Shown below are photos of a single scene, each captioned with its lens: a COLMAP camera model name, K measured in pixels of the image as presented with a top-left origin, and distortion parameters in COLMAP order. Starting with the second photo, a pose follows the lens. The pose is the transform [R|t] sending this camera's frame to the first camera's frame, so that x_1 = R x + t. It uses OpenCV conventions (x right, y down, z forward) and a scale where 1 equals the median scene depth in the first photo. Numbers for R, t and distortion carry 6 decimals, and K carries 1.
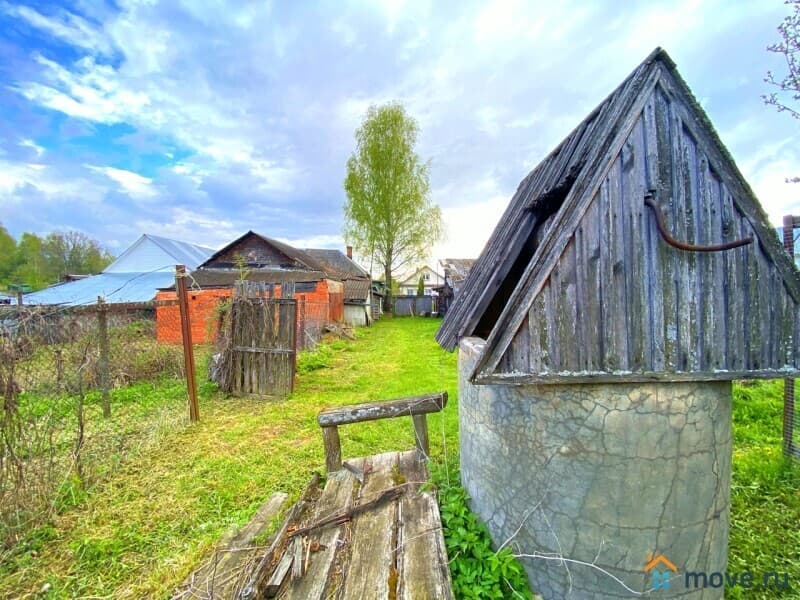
lens RADIAL K [[322.6, 0, 400.3], [0, 322.6, 298.1], [0, 0, 1]] dist [-0.023262, -0.004110]
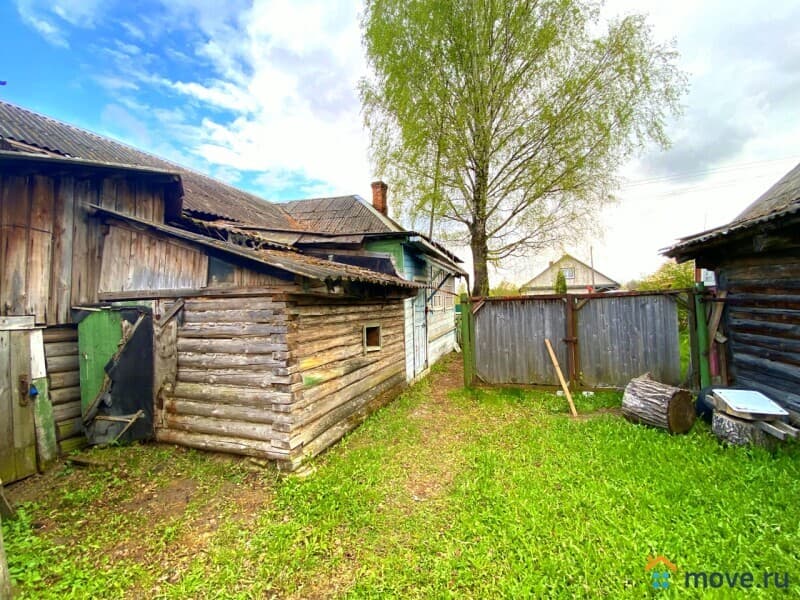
lens RADIAL K [[322.6, 0, 399.8], [0, 322.6, 299.1], [0, 0, 1]] dist [-0.023262, -0.004110]
pose [[0.931152, -0.027421, -0.363599, 0.011907], [0.008996, 0.998592, -0.052271, 0.009375], [0.364521, 0.045402, 0.930088, 0.594194]]
